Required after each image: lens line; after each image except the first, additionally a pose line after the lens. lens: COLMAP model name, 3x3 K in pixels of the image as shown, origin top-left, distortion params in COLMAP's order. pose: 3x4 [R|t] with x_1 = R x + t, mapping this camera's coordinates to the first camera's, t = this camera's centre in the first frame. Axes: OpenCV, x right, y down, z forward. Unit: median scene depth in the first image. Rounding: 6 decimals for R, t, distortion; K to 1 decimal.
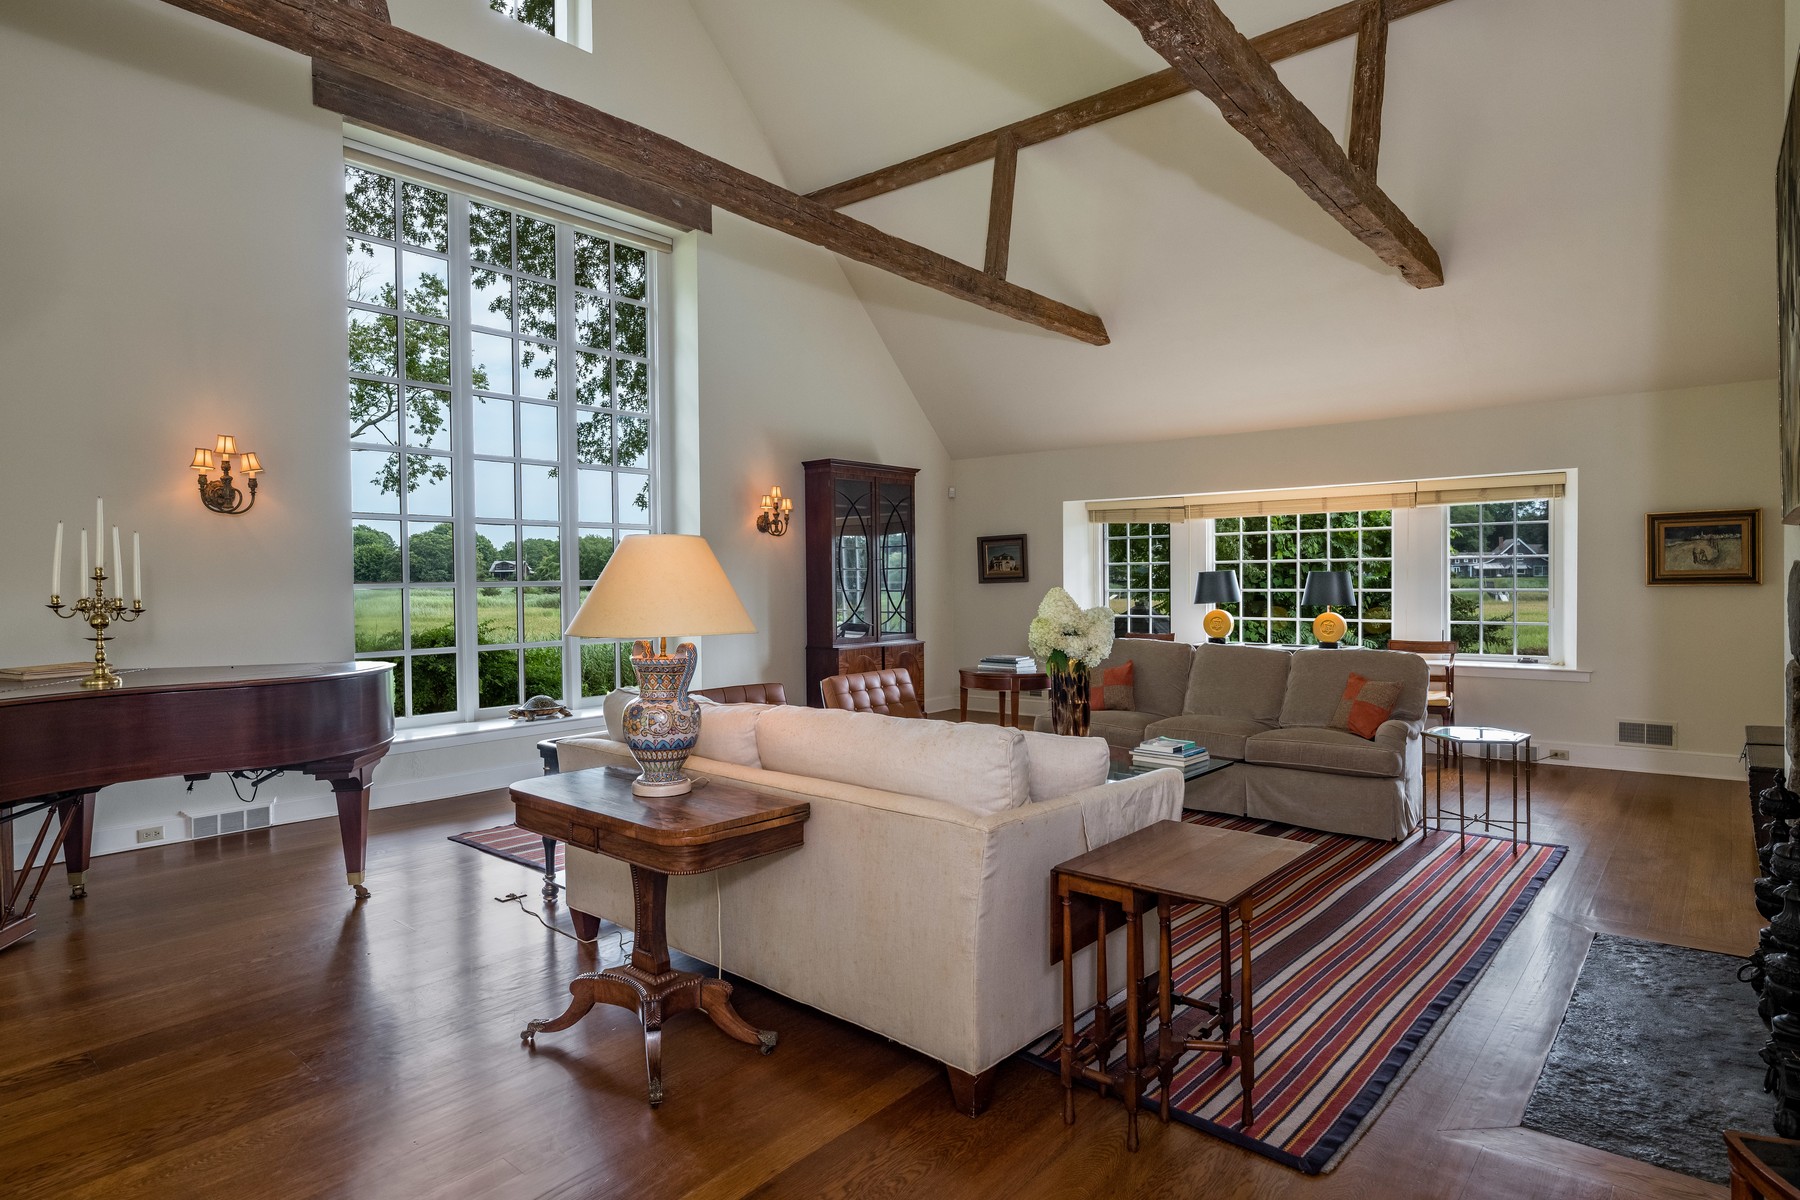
lens RADIAL K [[971.6, 0, 915.4], [0, 971.6, 597.1], [0, 0, 1]] dist [-0.003413, -0.000150]
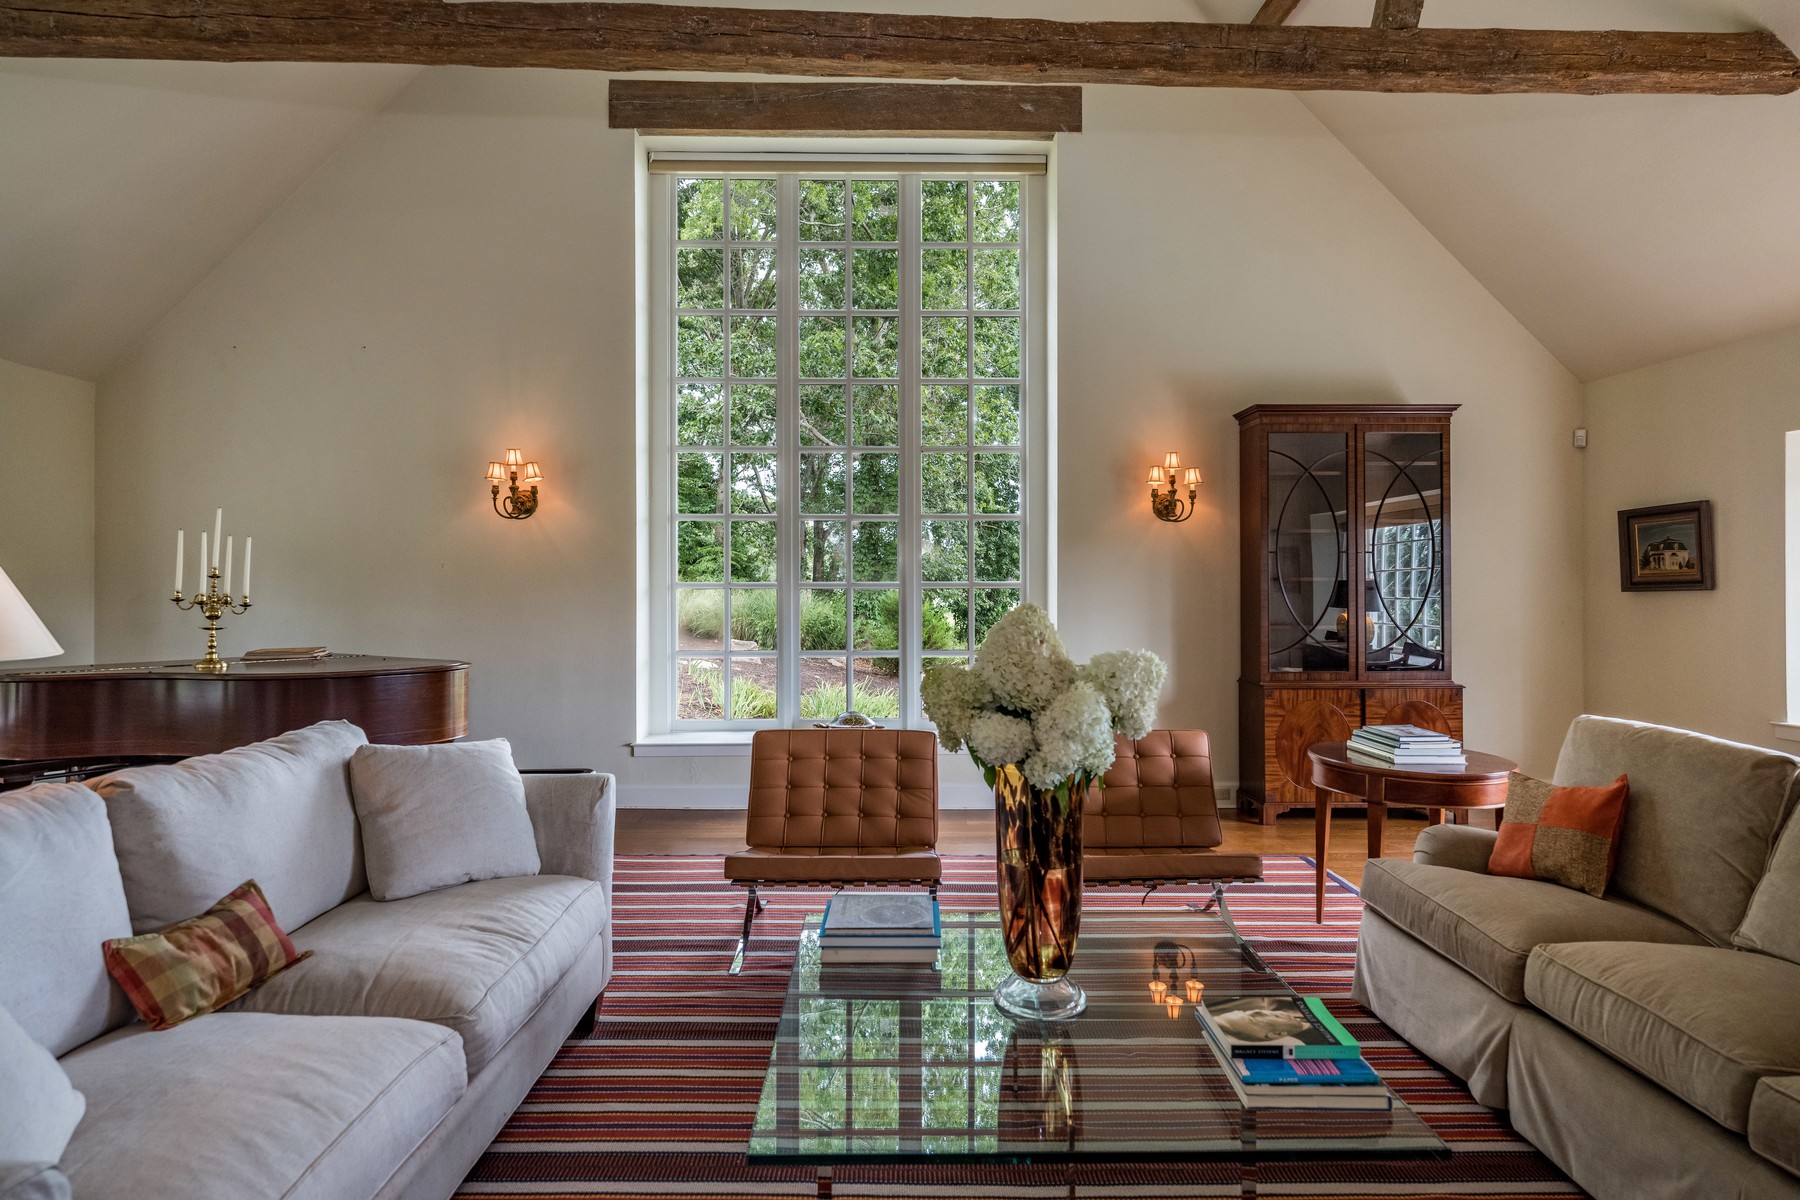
lens RADIAL K [[971.6, 0, 935.6], [0, 971.6, 557.9], [0, 0, 1]] dist [-0.003413, -0.000150]
pose [[0.663483, -0.009122, -0.748135, 0.277079], [-0.019836, 0.999360, -0.029776, -0.011314], [0.747928, 0.034596, 0.662878, 0.404853]]
